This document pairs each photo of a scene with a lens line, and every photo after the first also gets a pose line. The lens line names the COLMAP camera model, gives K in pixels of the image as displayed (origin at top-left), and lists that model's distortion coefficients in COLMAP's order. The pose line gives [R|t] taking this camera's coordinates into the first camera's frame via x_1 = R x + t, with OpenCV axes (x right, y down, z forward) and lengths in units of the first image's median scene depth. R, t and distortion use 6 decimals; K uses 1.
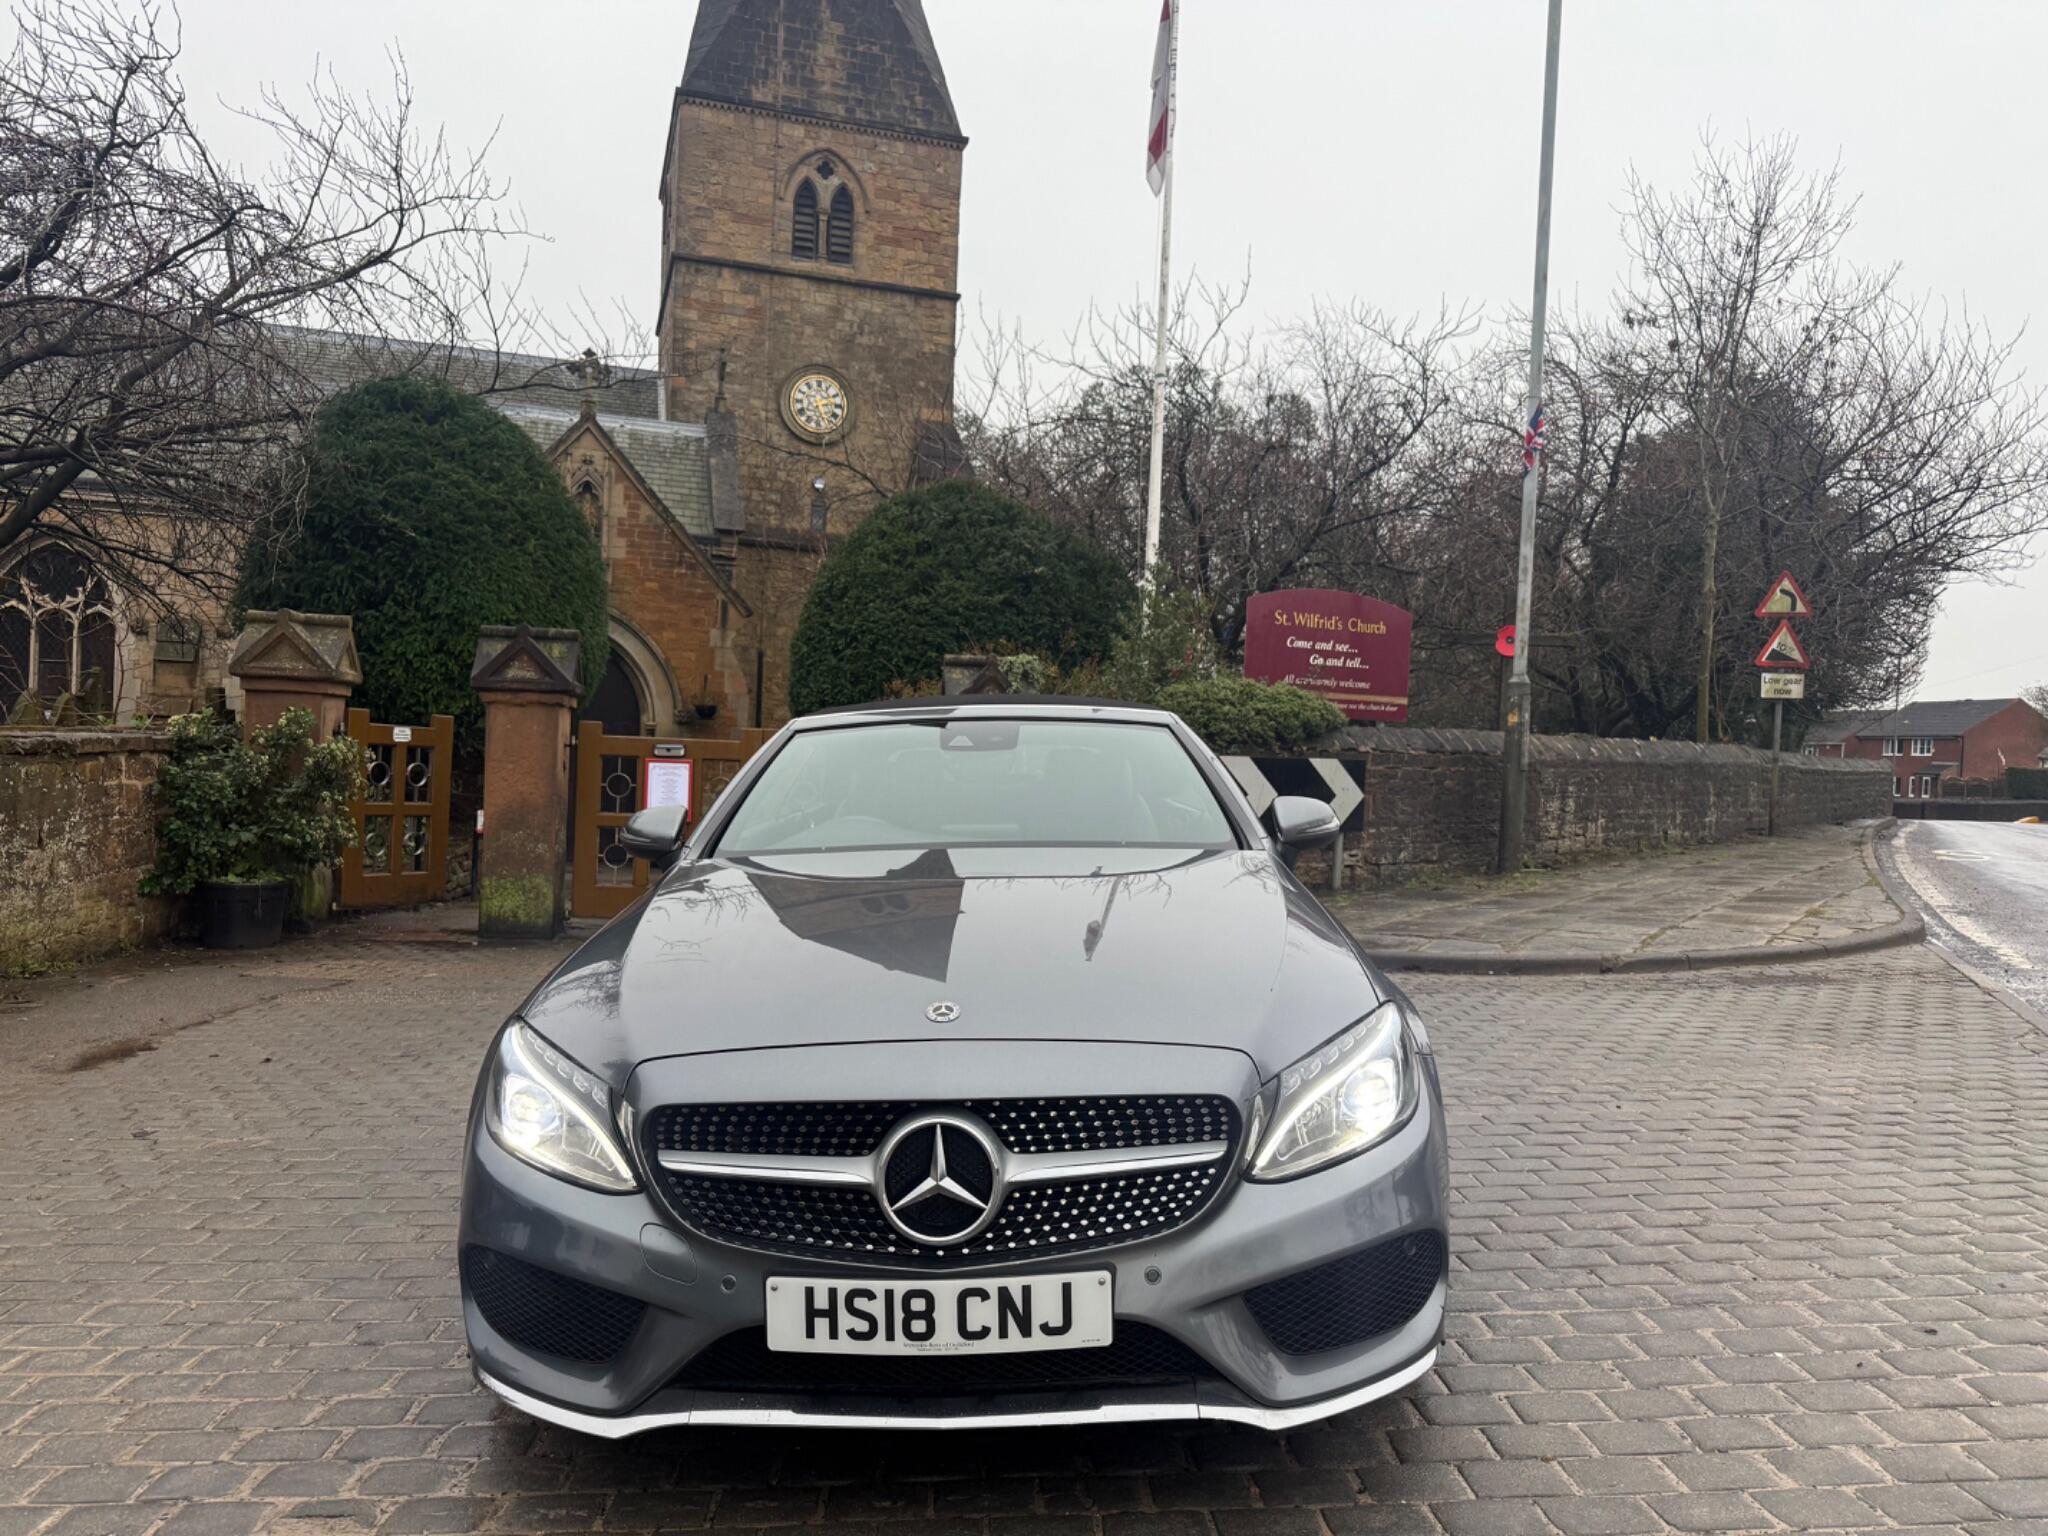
lens RADIAL K [[1427.6, 0, 1035.4], [0, 1427.6, 794.0], [0, 0, 1]] dist [0.055302, -0.072148]
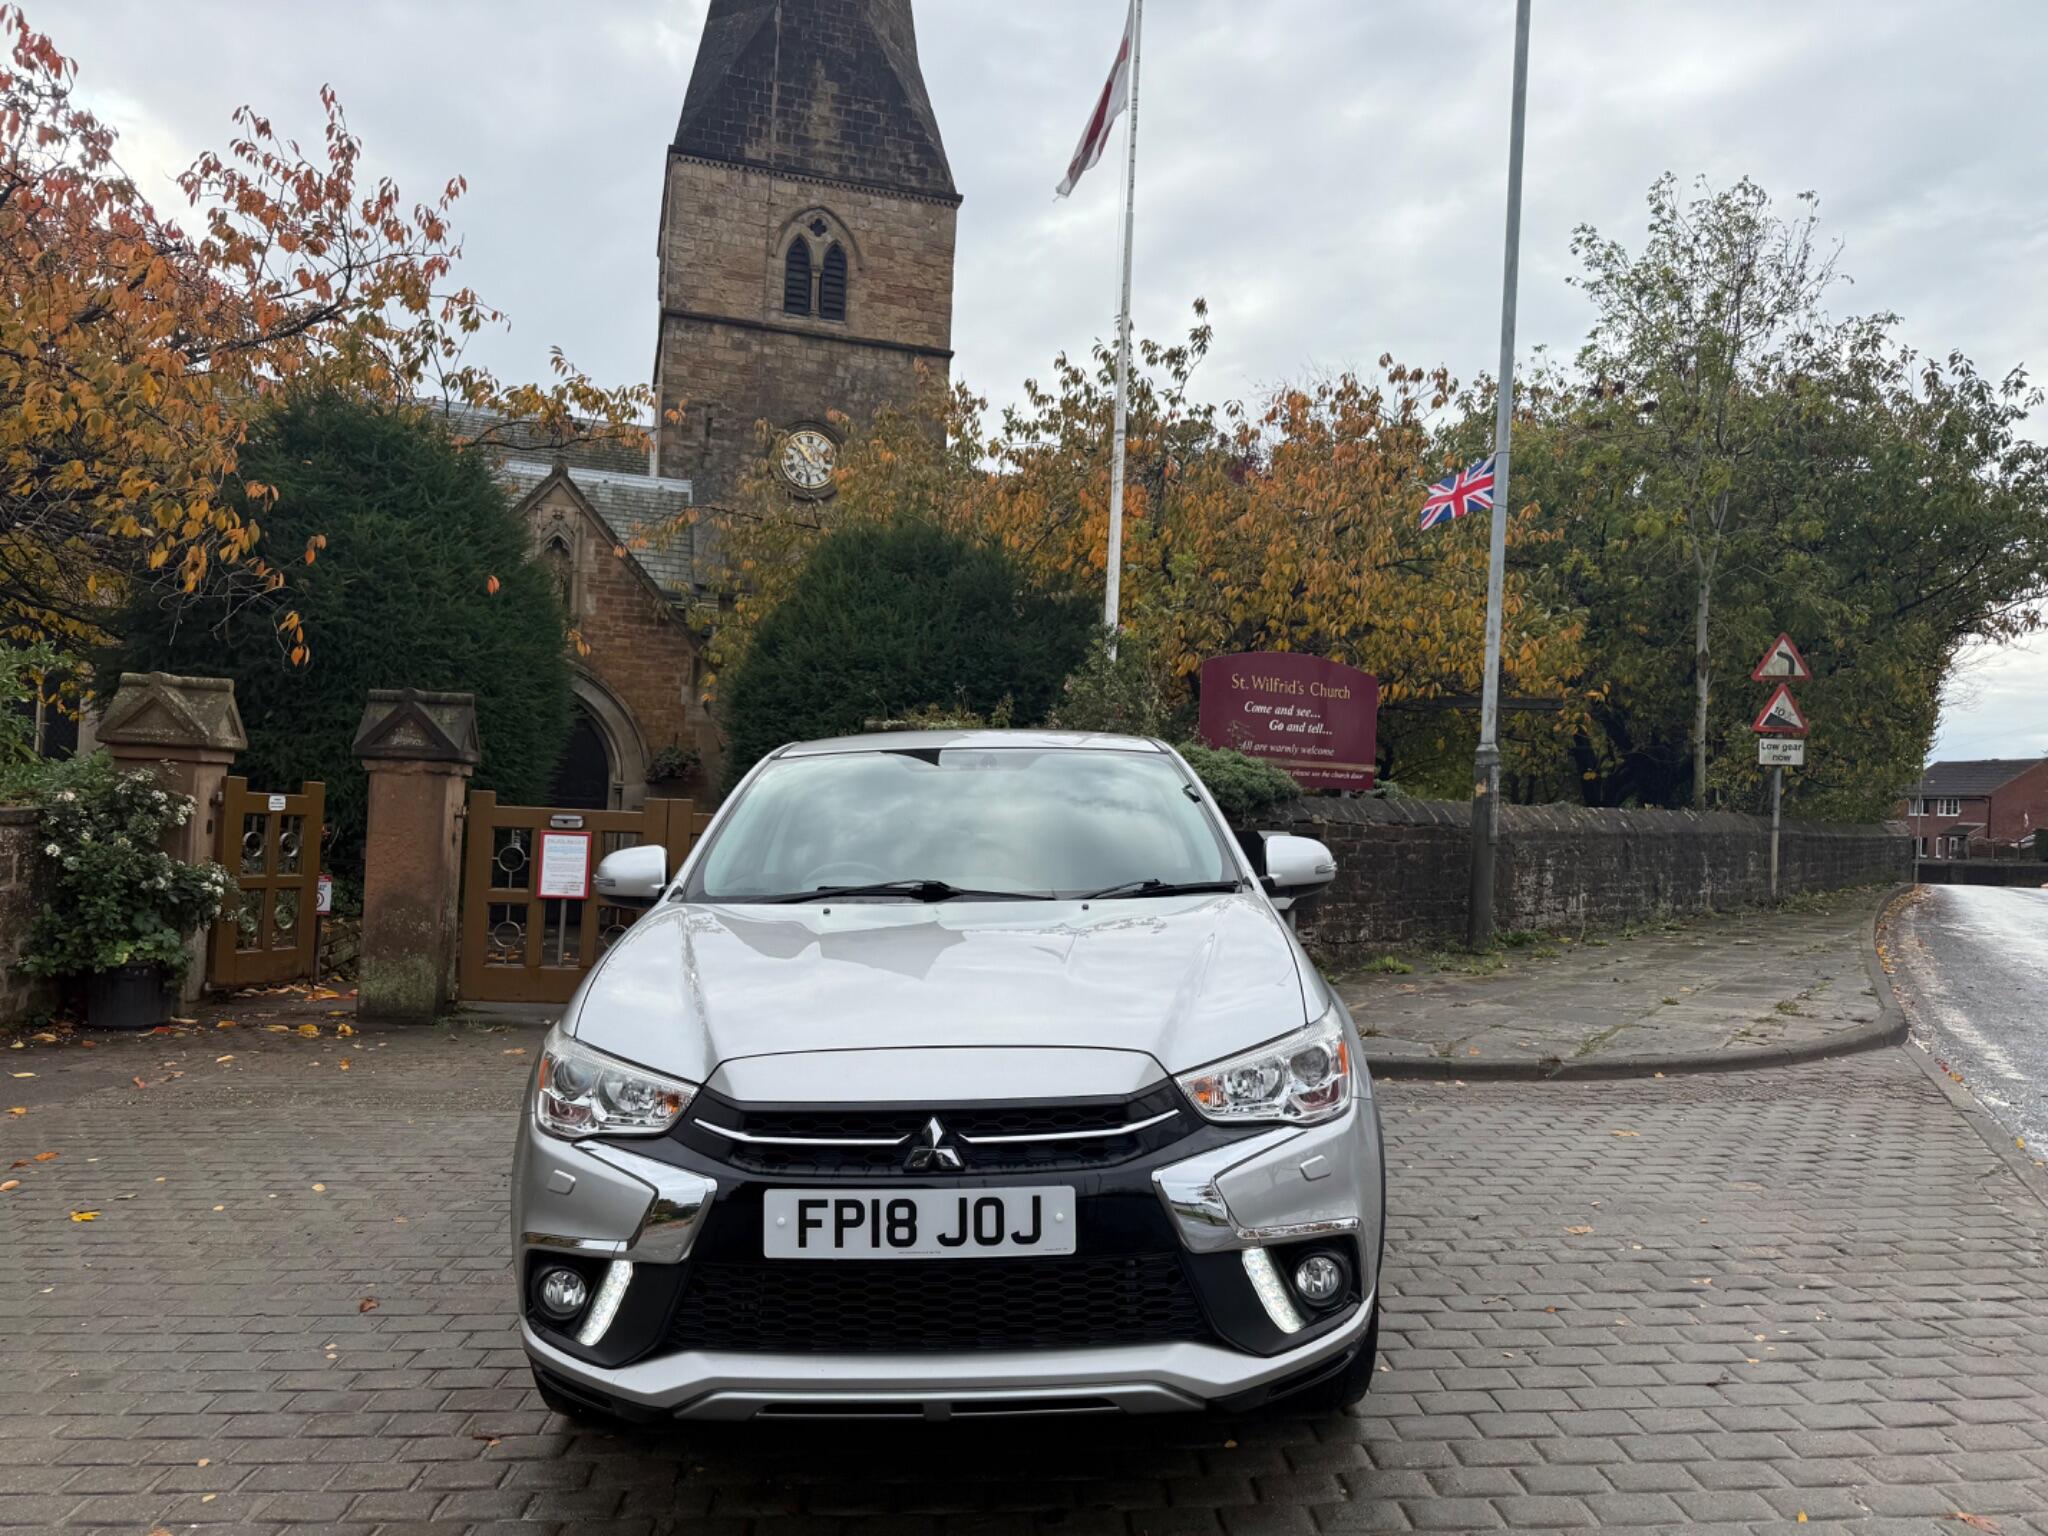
lens RADIAL K [[1427.6, 0, 1035.9], [0, 1427.6, 792.2], [0, 0, 1]] dist [0.055302, -0.072148]
pose [[0.999856, 0.006102, -0.015824, 0.047887], [-0.006691, 0.999276, -0.037456, -0.011685], [0.015584, 0.037556, 0.999173, 0.042106]]
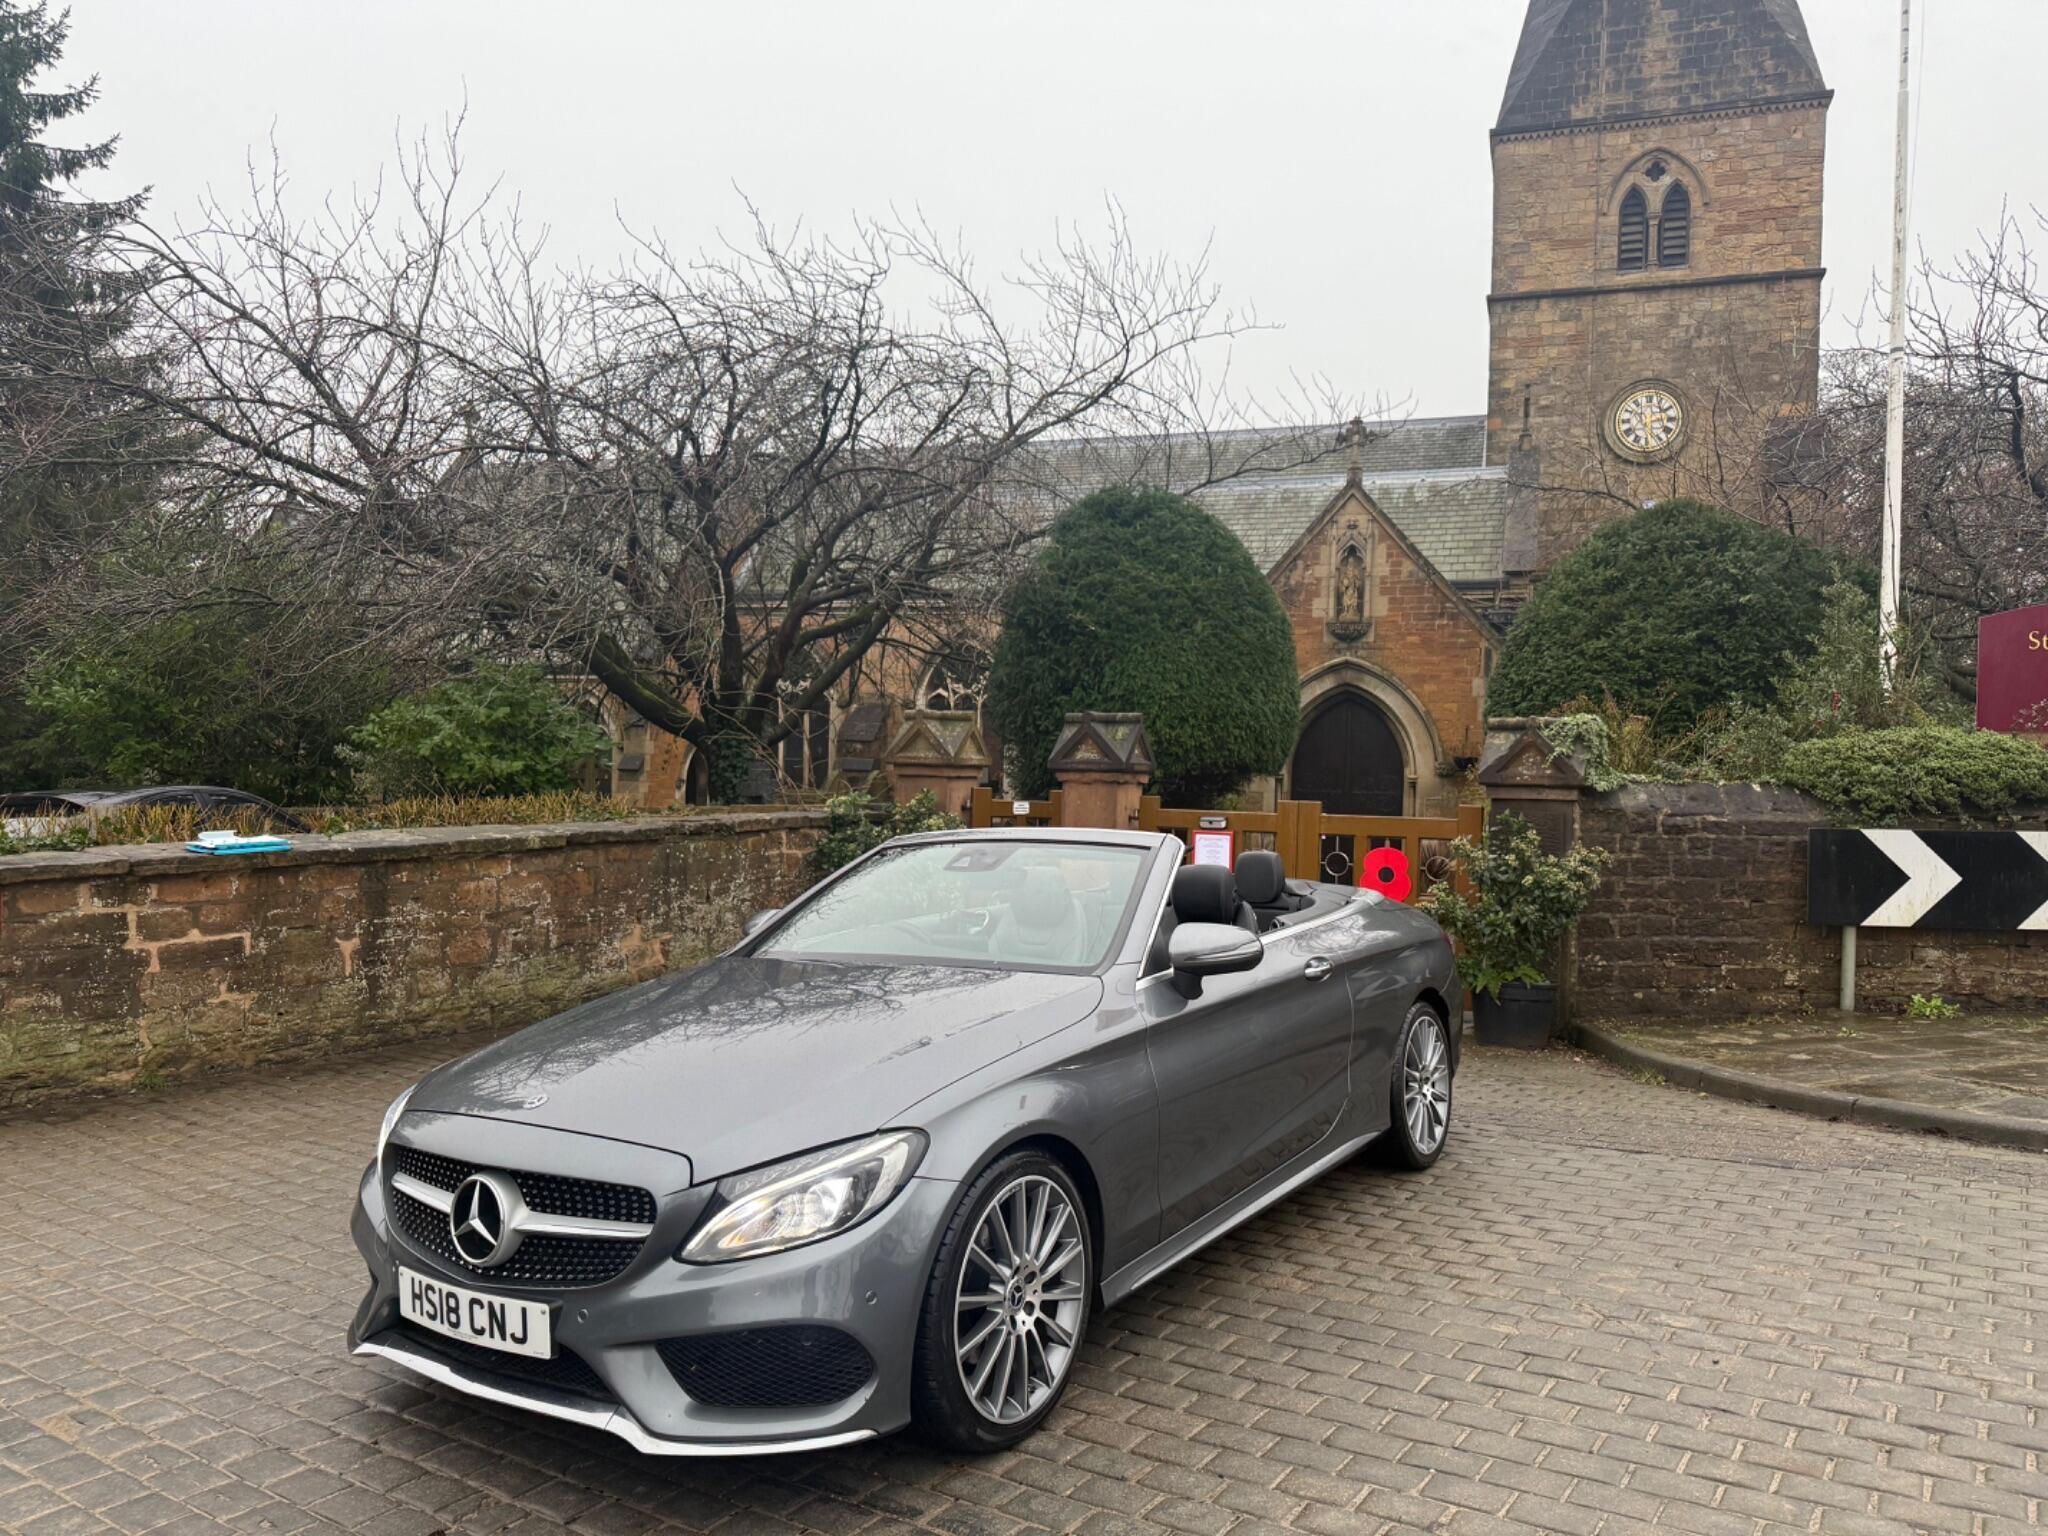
lens RADIAL K [[1427.6, 0, 1045.2], [0, 1427.6, 795.3], [0, 0, 1]] dist [0.055302, -0.072148]
pose [[0.801025, -0.007188, -0.598587, 0.190859], [-0.006662, 0.999759, -0.020920, -0.019648], [0.598593, 0.020745, 0.800785, 0.061109]]
